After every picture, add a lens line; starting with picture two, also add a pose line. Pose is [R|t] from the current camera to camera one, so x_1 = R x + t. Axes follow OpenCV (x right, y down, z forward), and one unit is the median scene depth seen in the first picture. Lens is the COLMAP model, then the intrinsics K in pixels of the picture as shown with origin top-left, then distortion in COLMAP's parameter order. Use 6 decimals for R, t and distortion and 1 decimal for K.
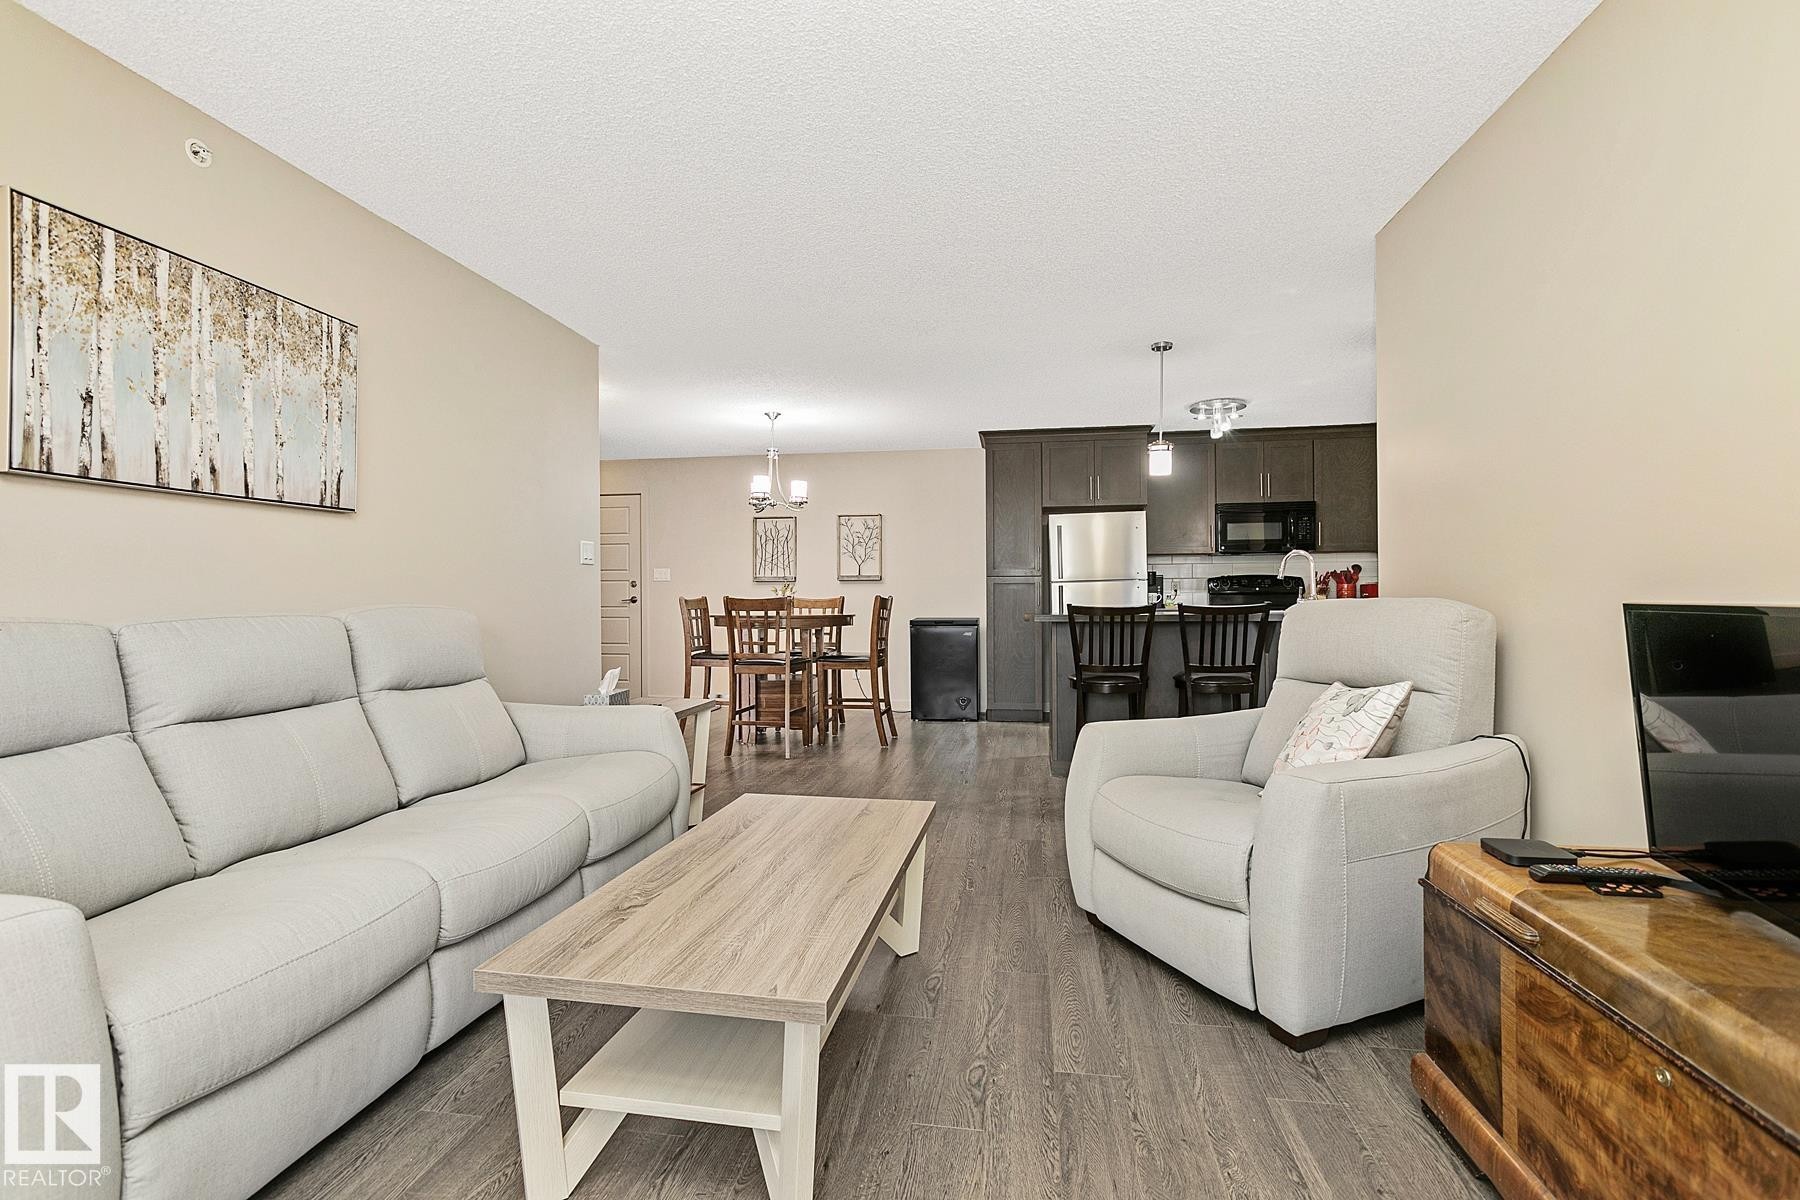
lens RADIAL K [[807.3, 0, 892.9], [0, 807.3, 599.2], [0, 0, 1]] dist [0.001400, 0.000305]
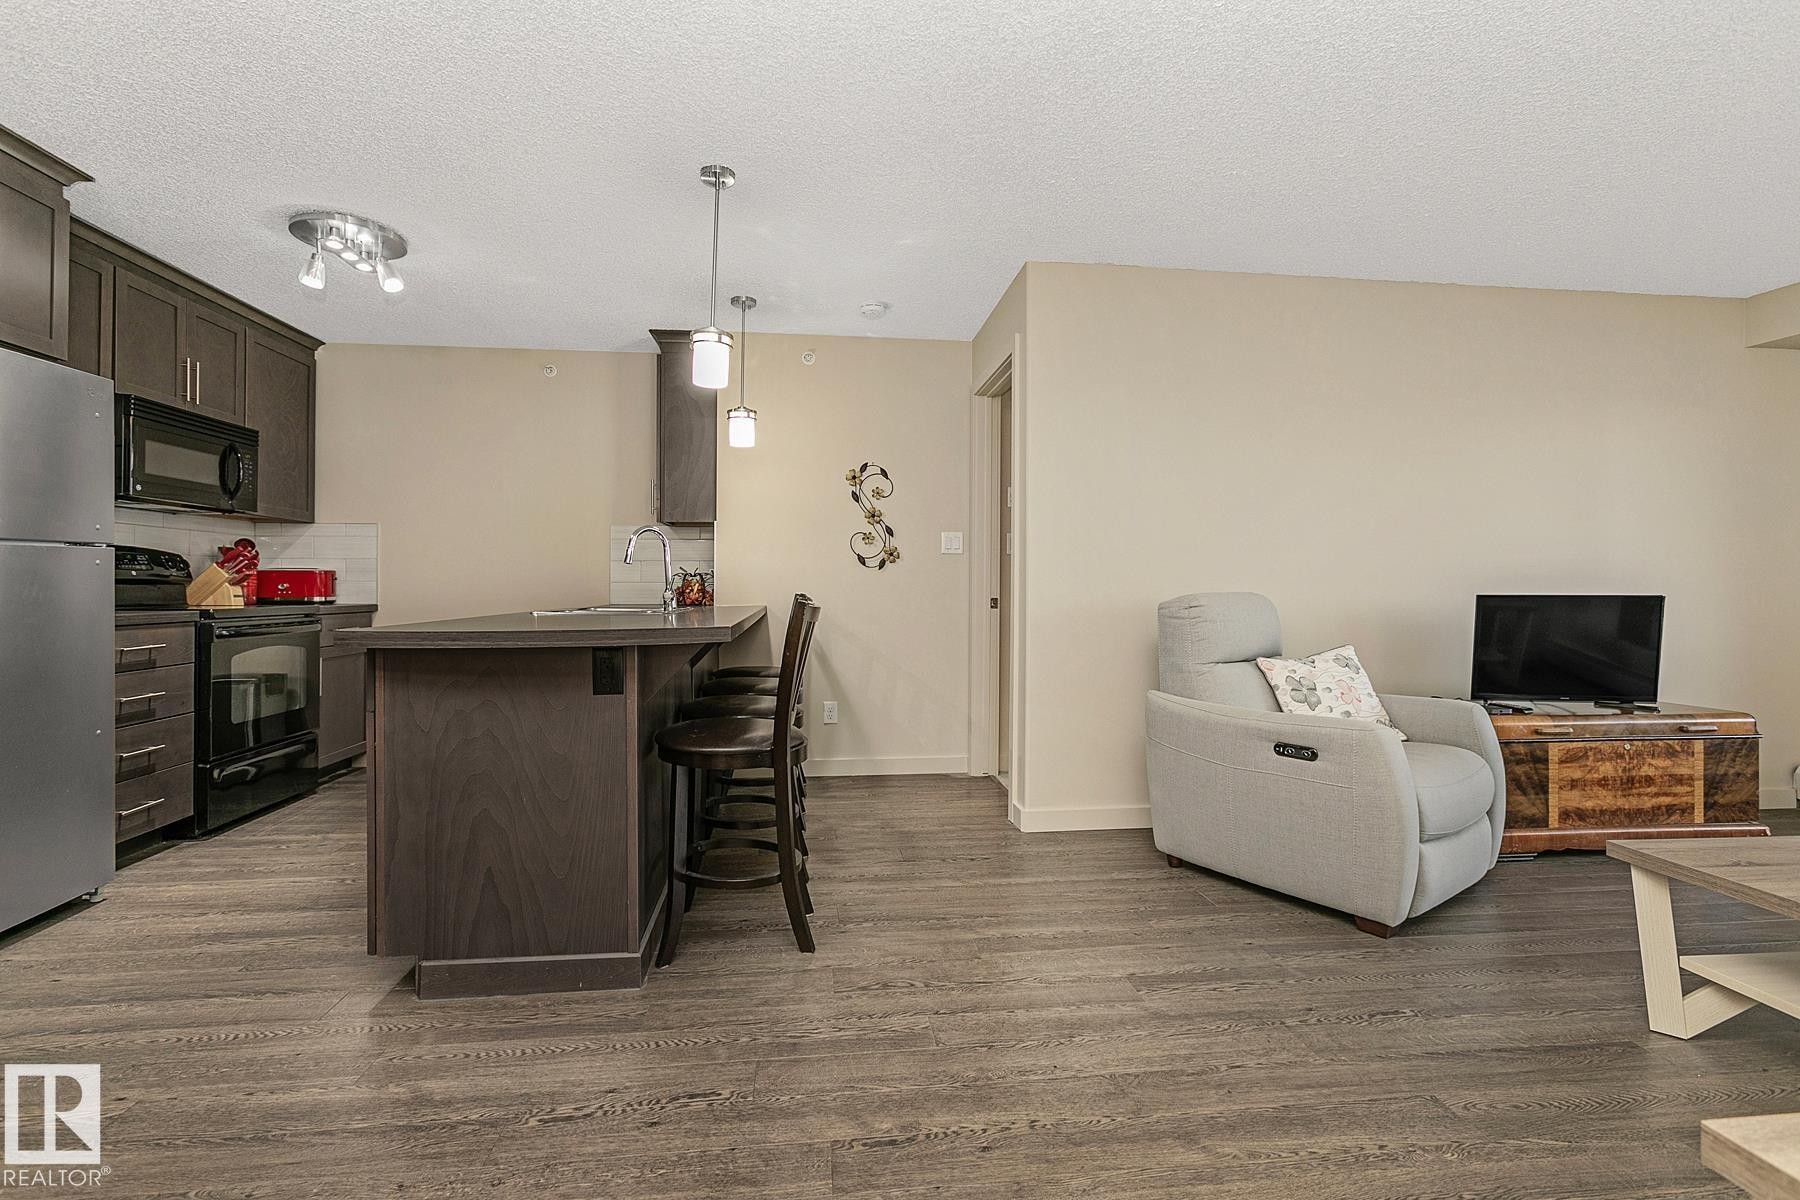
lens RADIAL K [[824.5, 0, 898.5], [0, 824.5, 586.9], [0, 0, 1]] dist [-0.036331, 0.026051]
pose [[-0.275677, 0.007641, 0.961220, -0.193417], [-0.000472, 0.999967, -0.008084, 0.000456], [-0.961250, -0.002682, -0.275665, 0.683316]]
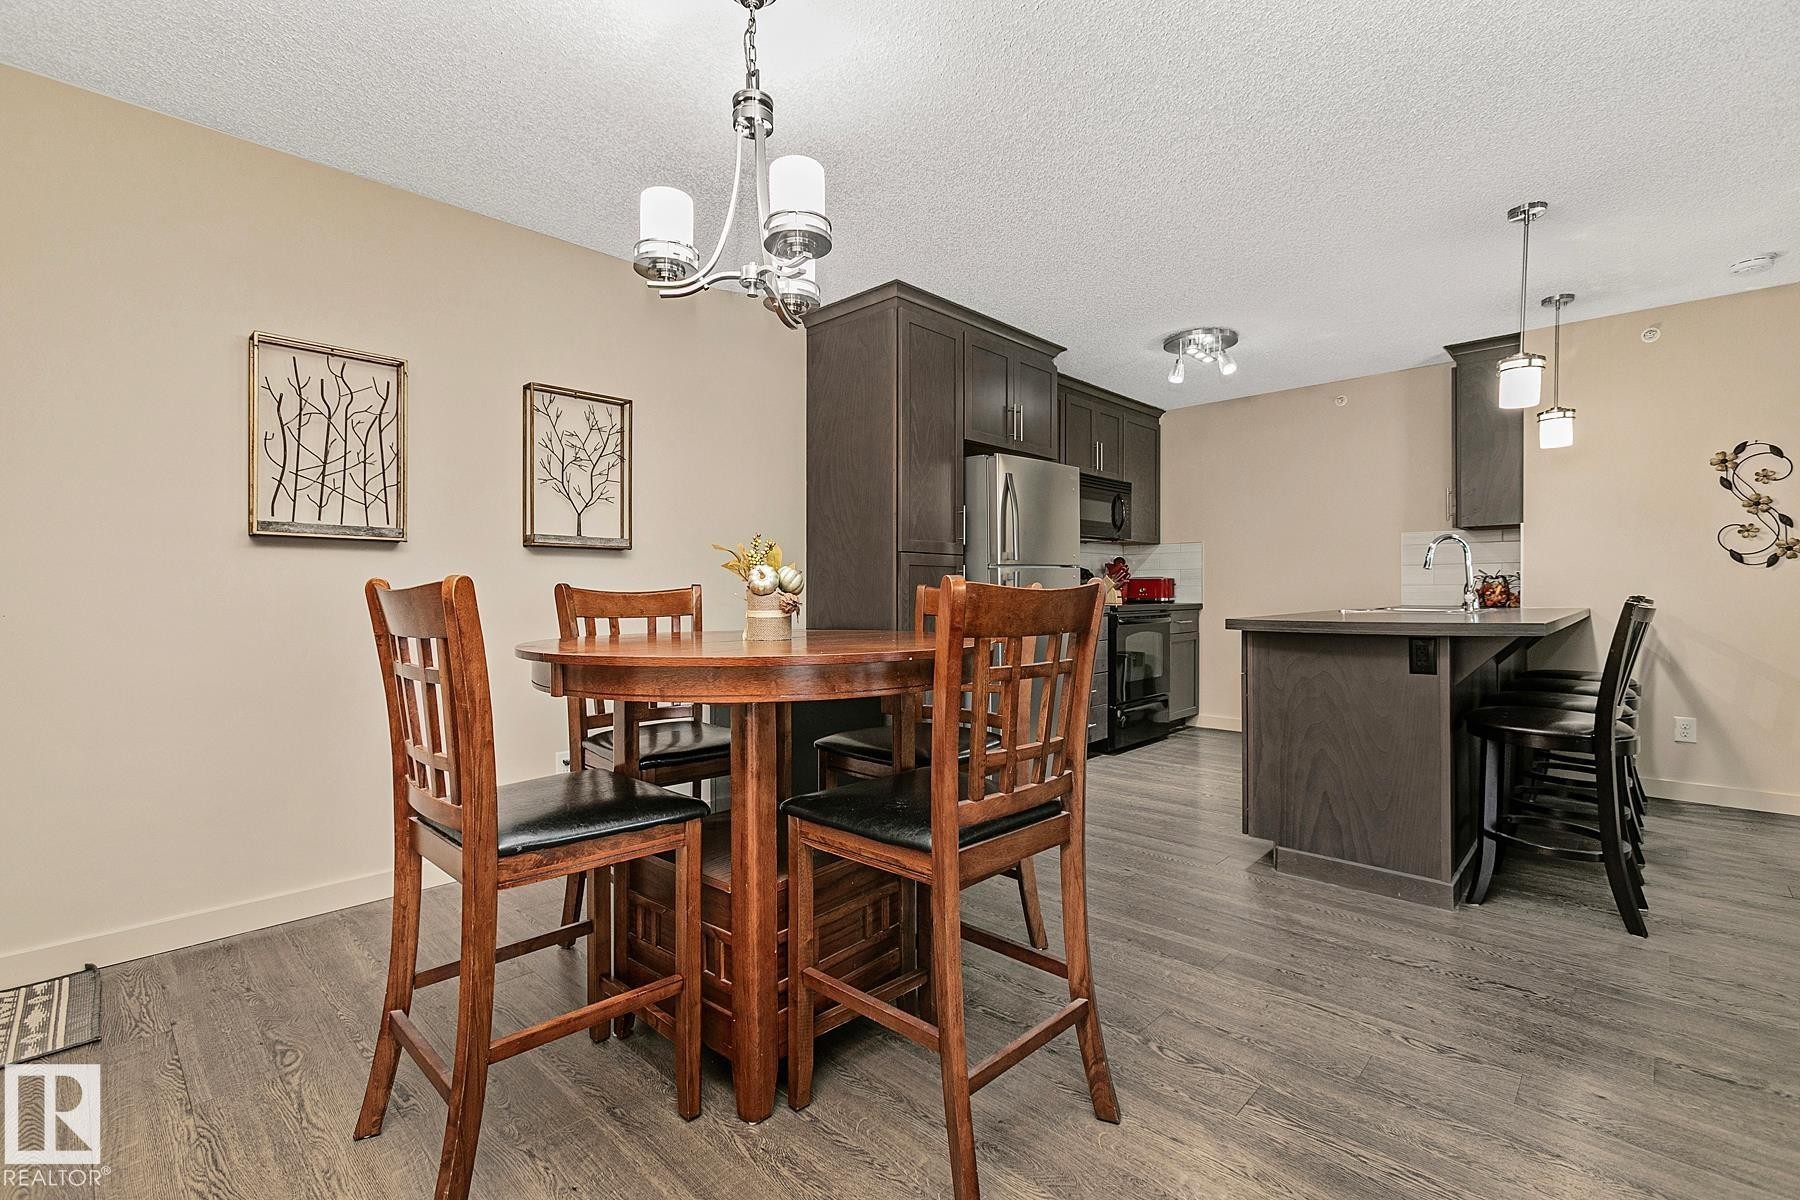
lens RADIAL K [[795.4, 0, 909.2], [0, 795.4, 592.2], [0, 0, 1]] dist [0.001397, 0.004252]
pose [[0.557398, 0.004052, 0.830235, -0.325849], [-0.001610, 0.999991, -0.003799, 0.001026], [-0.830244, 0.000781, 0.557400, 0.695070]]
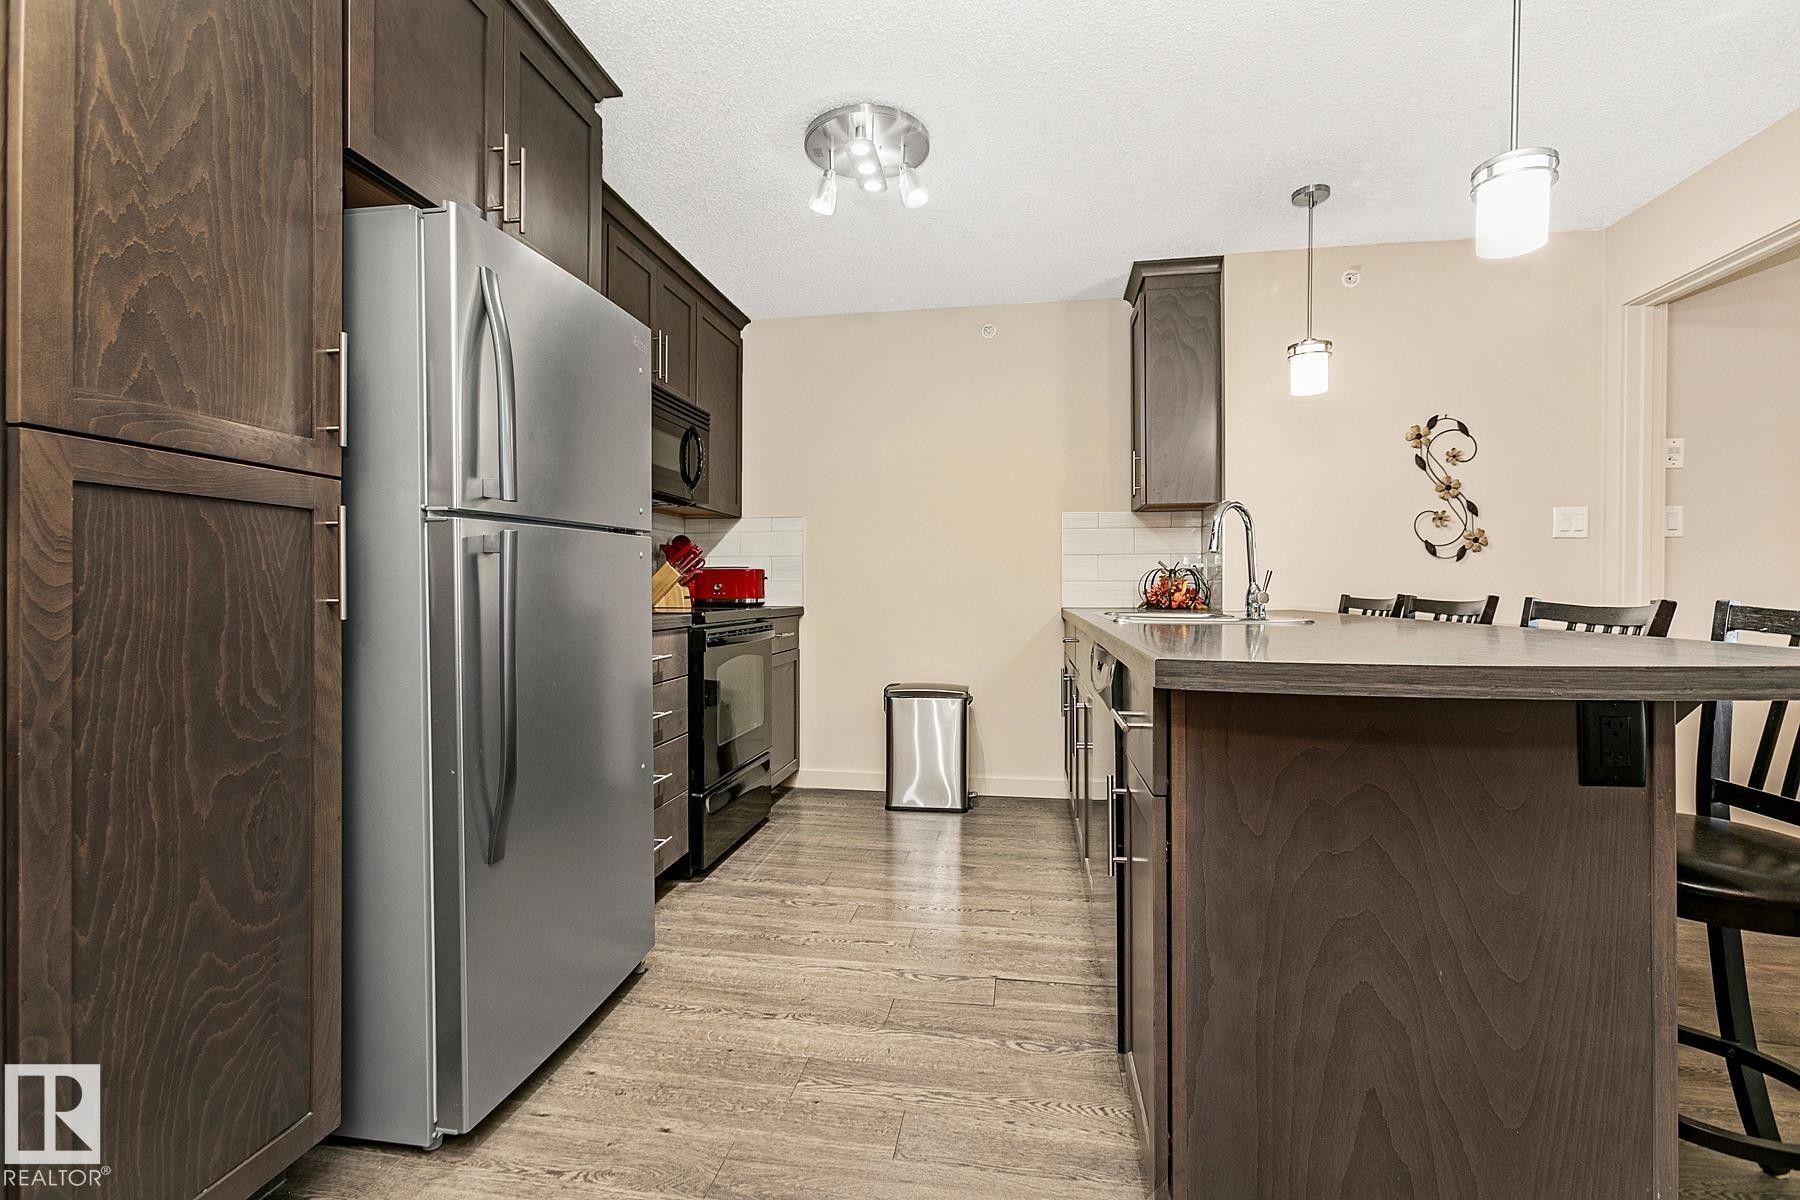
lens RADIAL K [[807.3, 0, 892.9], [0, 807.3, 599.2], [0, 0, 1]] dist [0.001400, 0.000305]
pose [[0.006187, -0.004639, 0.999970, -0.020606], [-0.000350, 0.999989, 0.004642, 0.001159], [-0.999981, -0.000379, 0.006185, 0.847307]]
